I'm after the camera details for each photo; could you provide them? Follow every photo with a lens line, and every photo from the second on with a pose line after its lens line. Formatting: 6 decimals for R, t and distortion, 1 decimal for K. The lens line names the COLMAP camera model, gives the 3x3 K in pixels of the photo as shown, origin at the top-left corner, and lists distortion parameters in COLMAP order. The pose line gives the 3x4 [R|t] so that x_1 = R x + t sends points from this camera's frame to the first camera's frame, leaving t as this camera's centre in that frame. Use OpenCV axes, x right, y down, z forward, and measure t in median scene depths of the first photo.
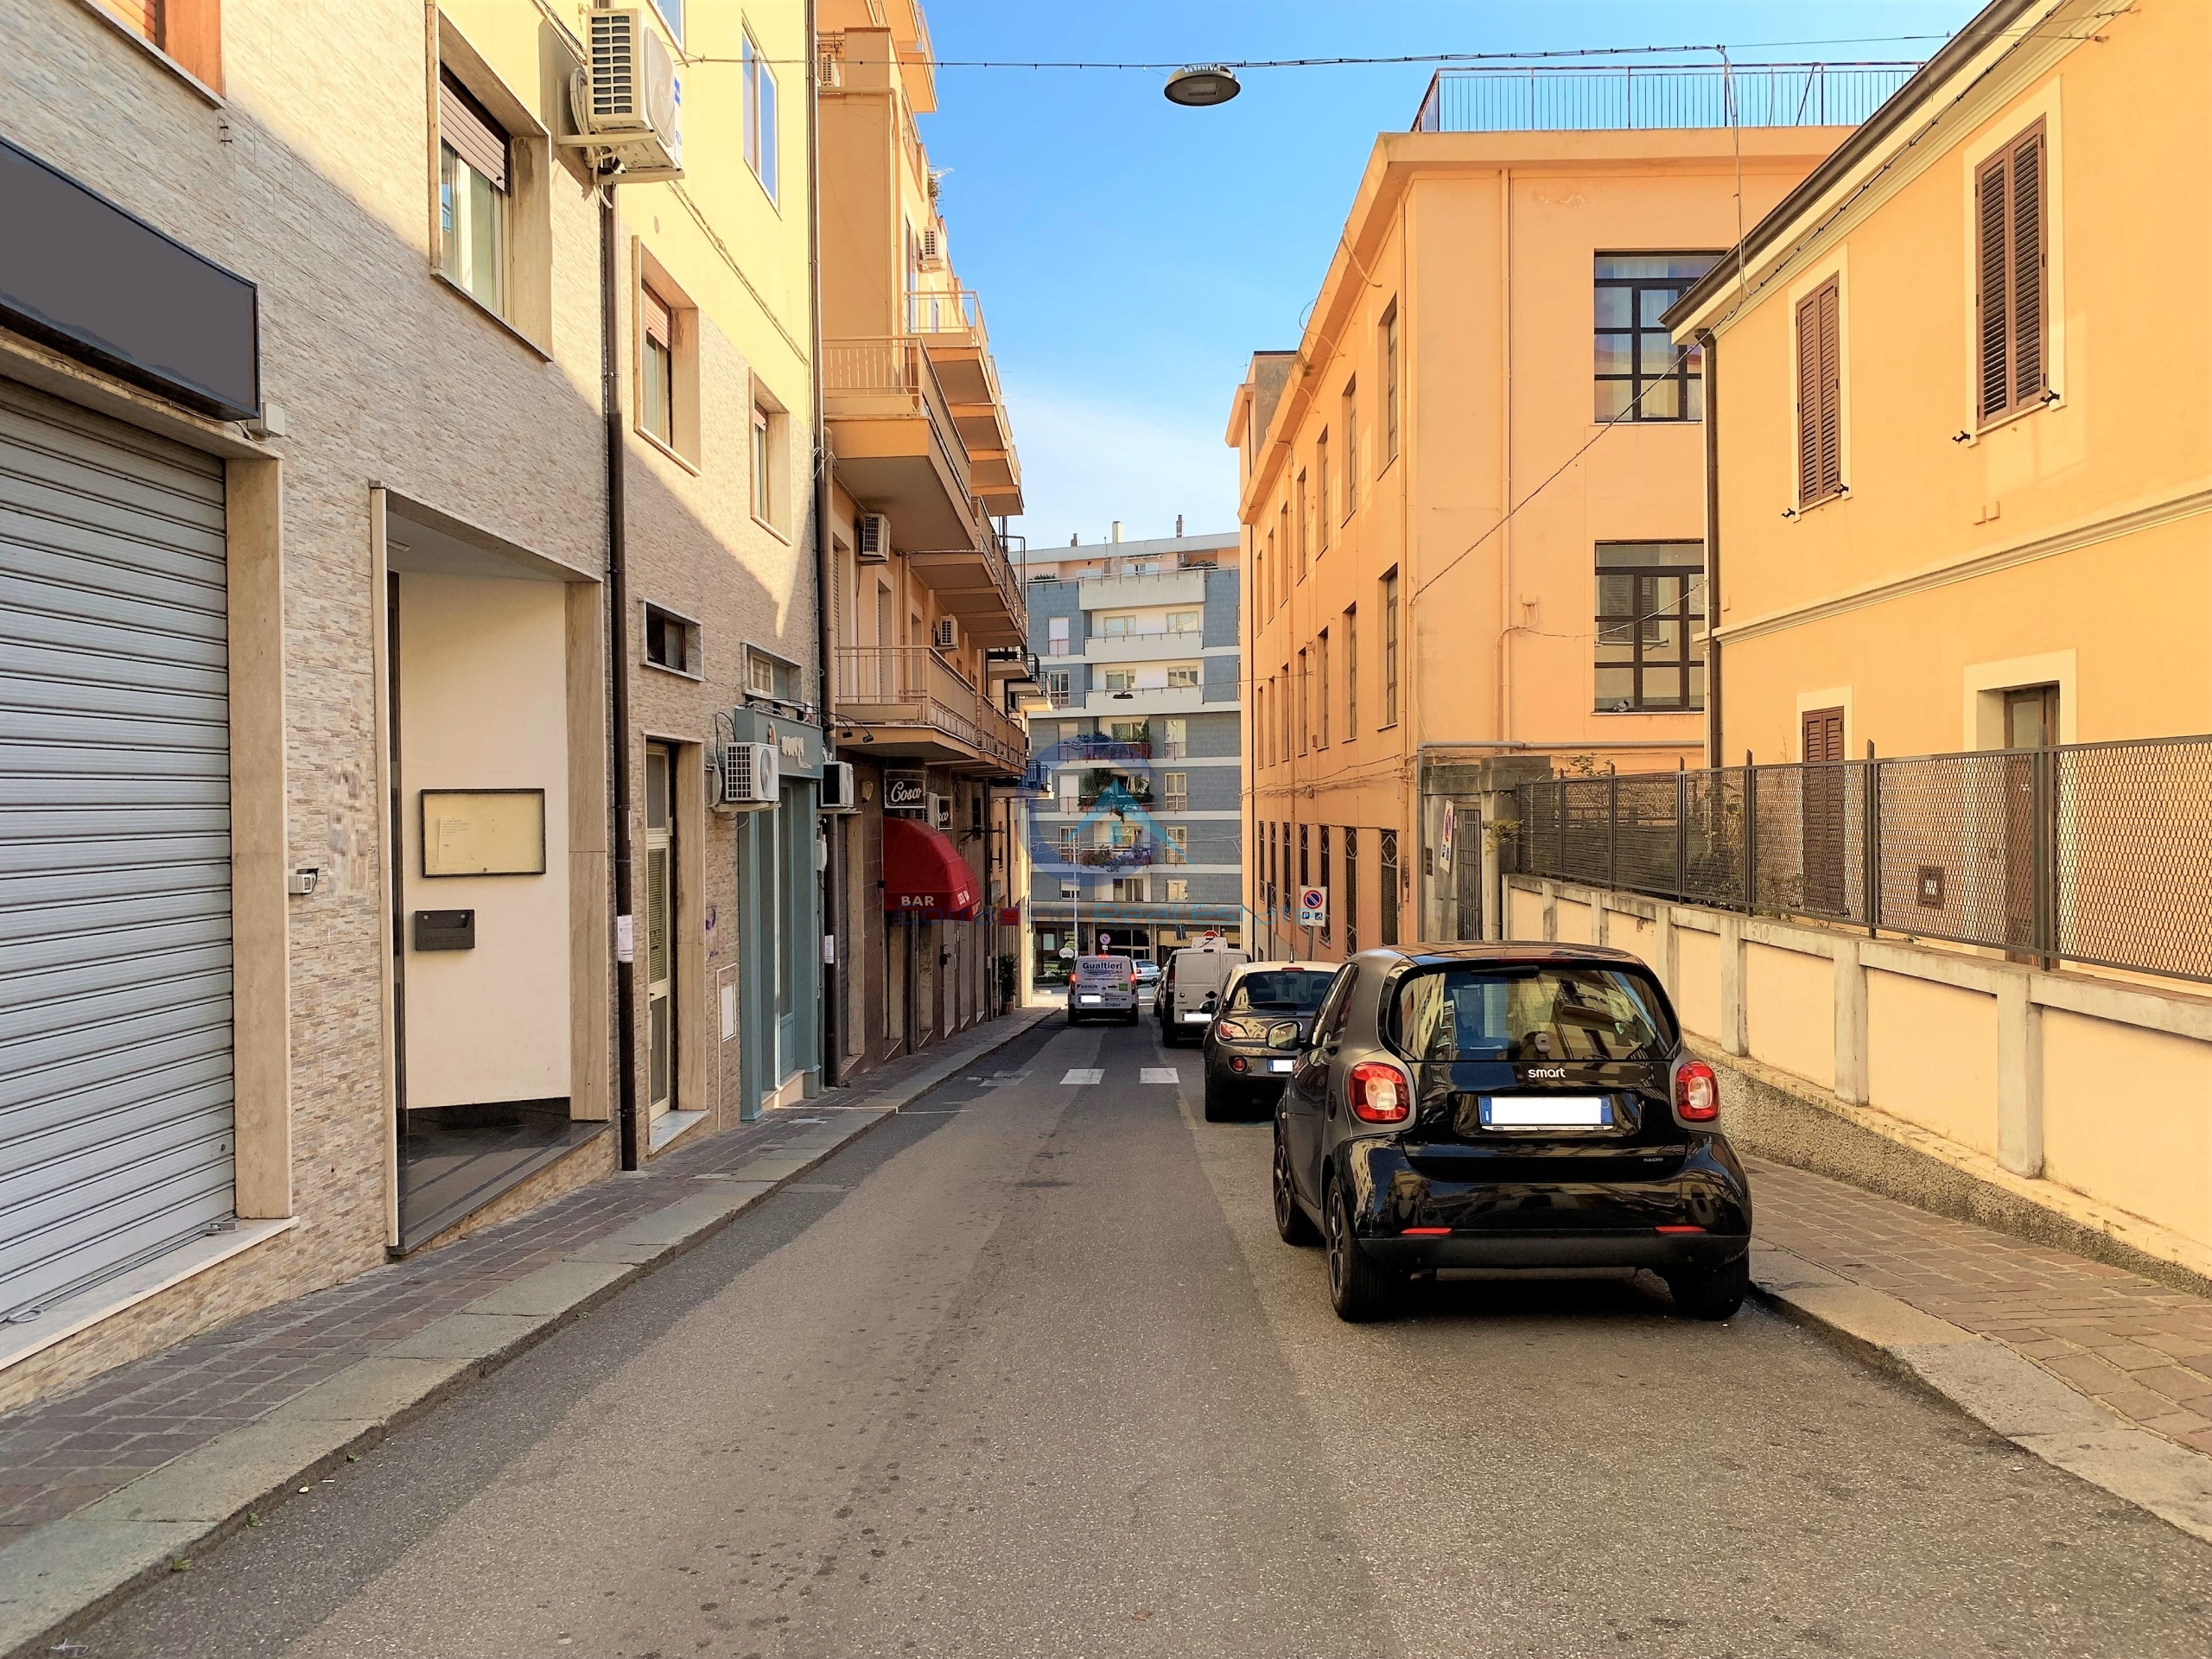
lens RADIAL K [[1771.2, 0, 1106.0], [0, 1771.2, 829.5], [0, 0, 1]] dist [0.007903, 0.001845]
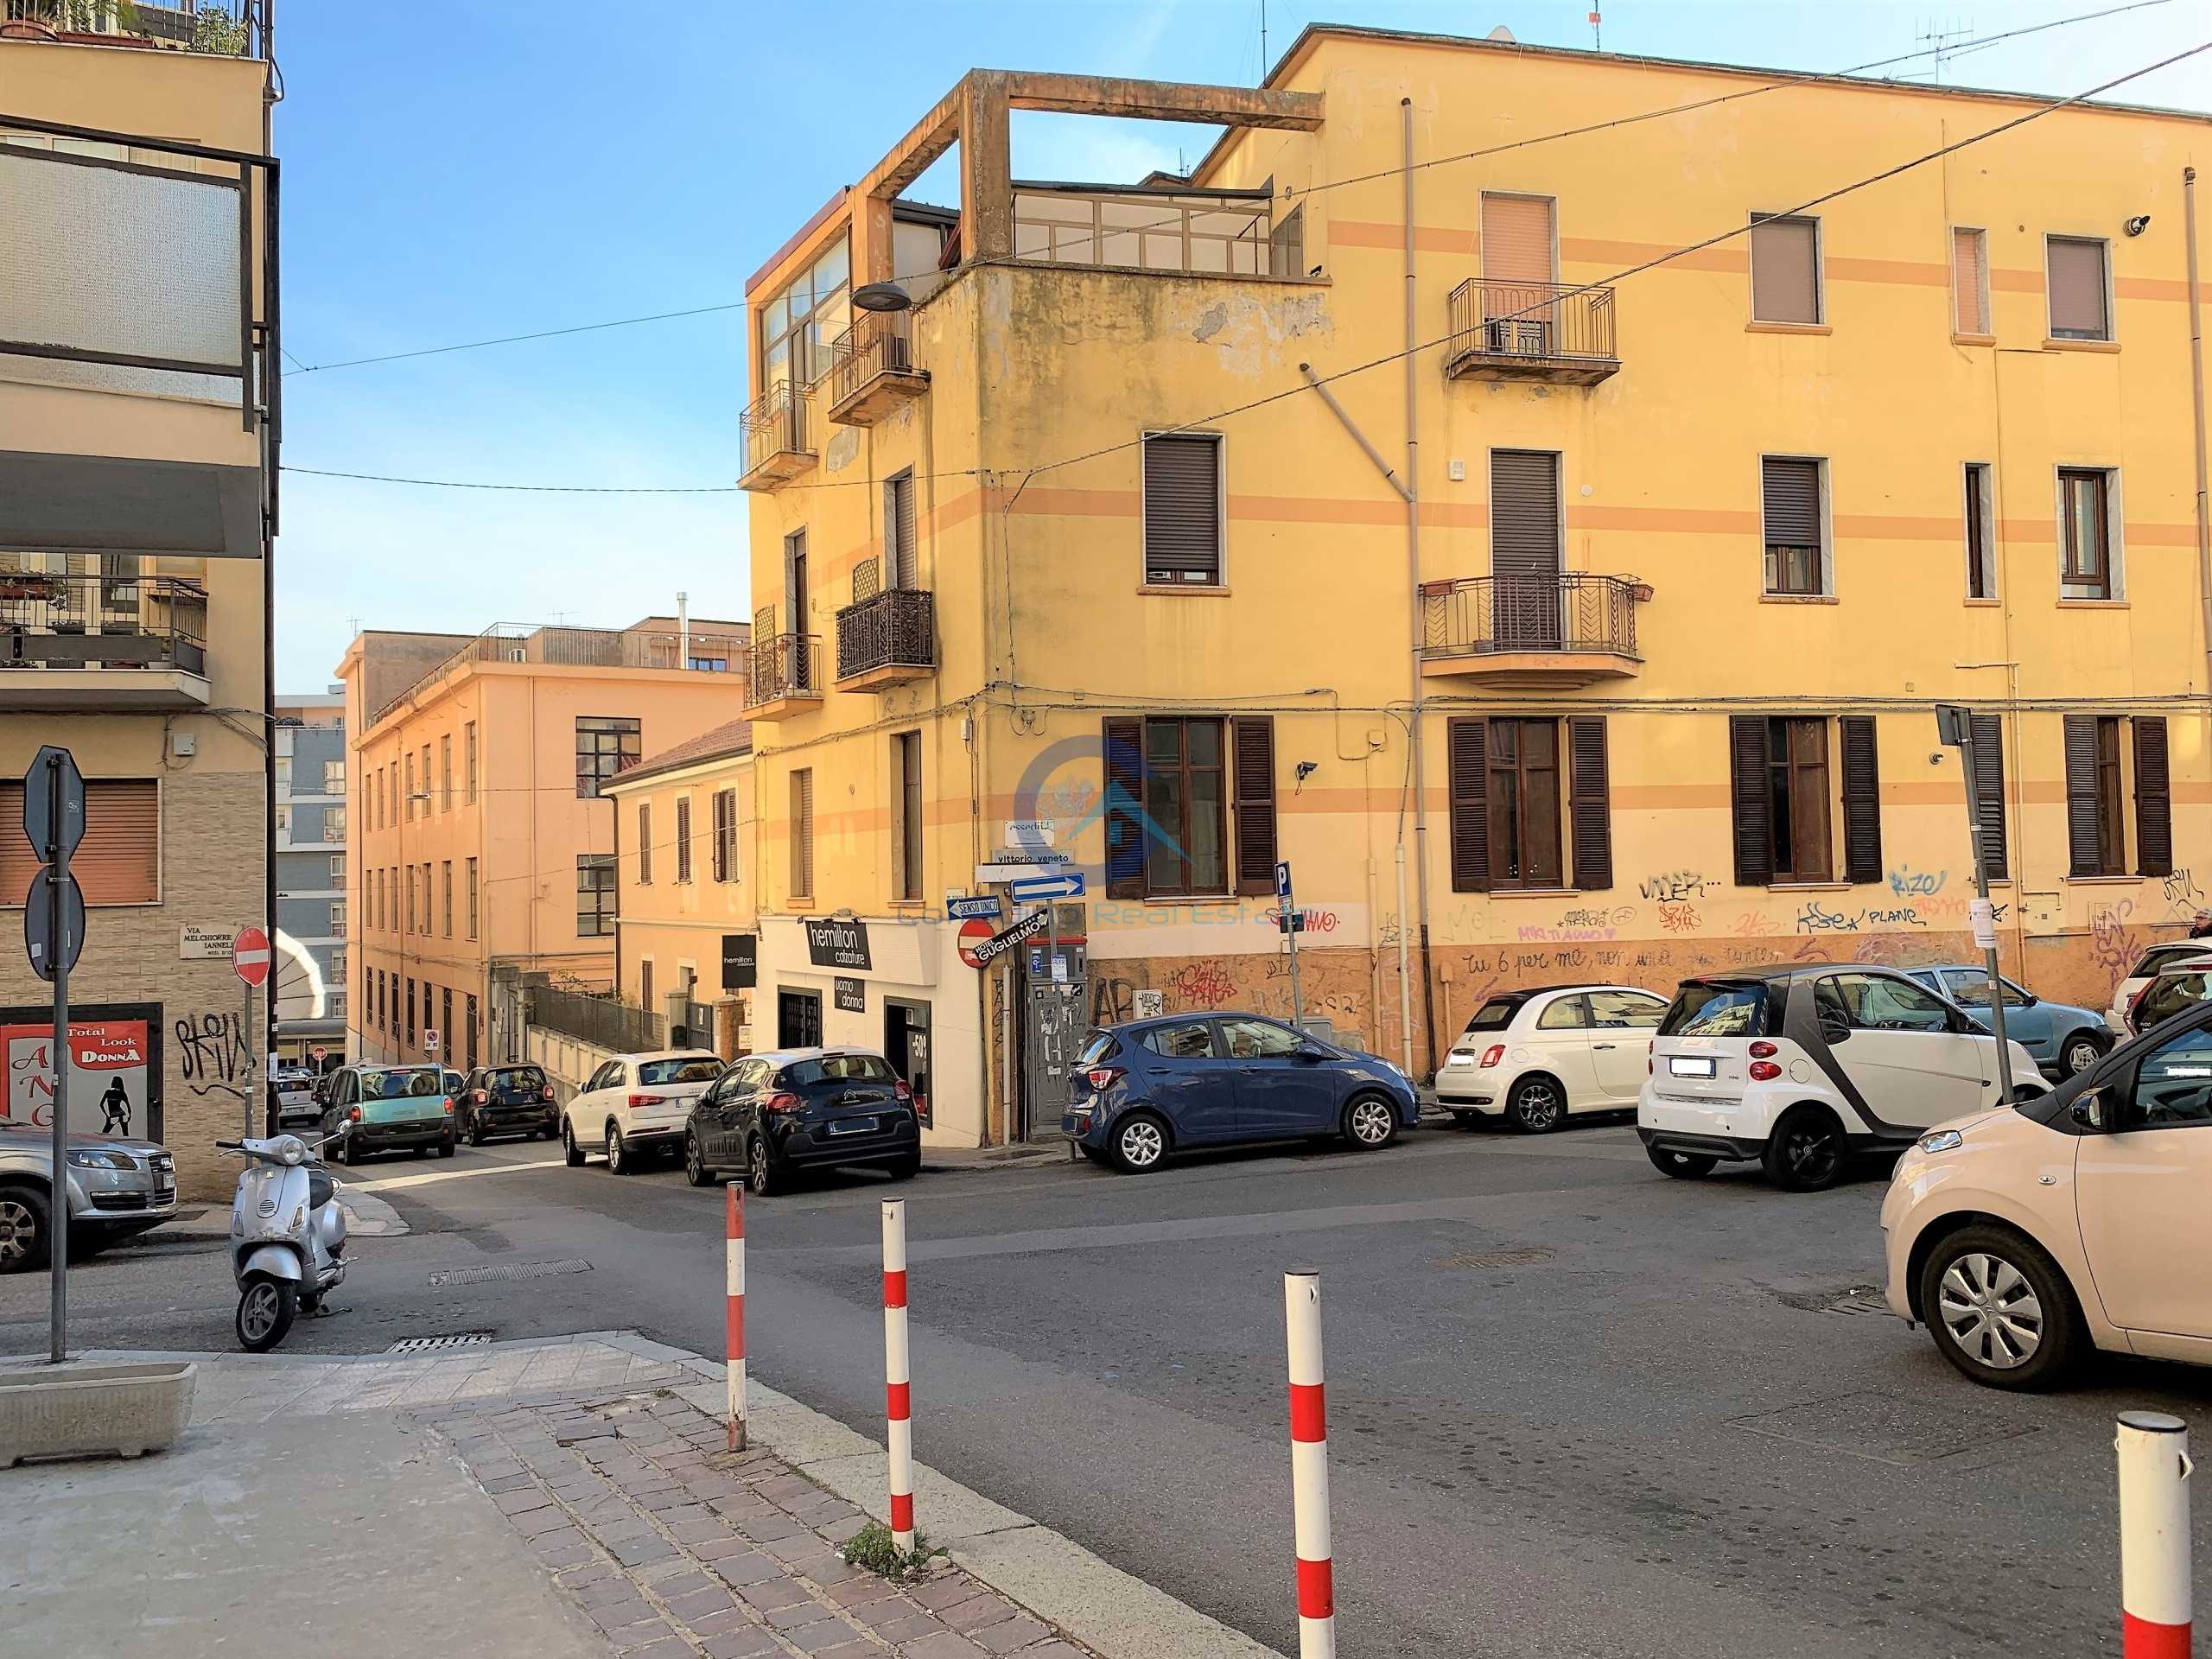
lens RADIAL K [[1771.2, 0, 1106.0], [0, 1771.2, 829.5], [0, 0, 1]] dist [0.007903, 0.001845]
pose [[0.872294, 0.005558, 0.488951, -0.197003], [0.017768, 0.998915, -0.043052, -0.092627], [-0.488660, 0.046242, 0.871248, -1.103825]]
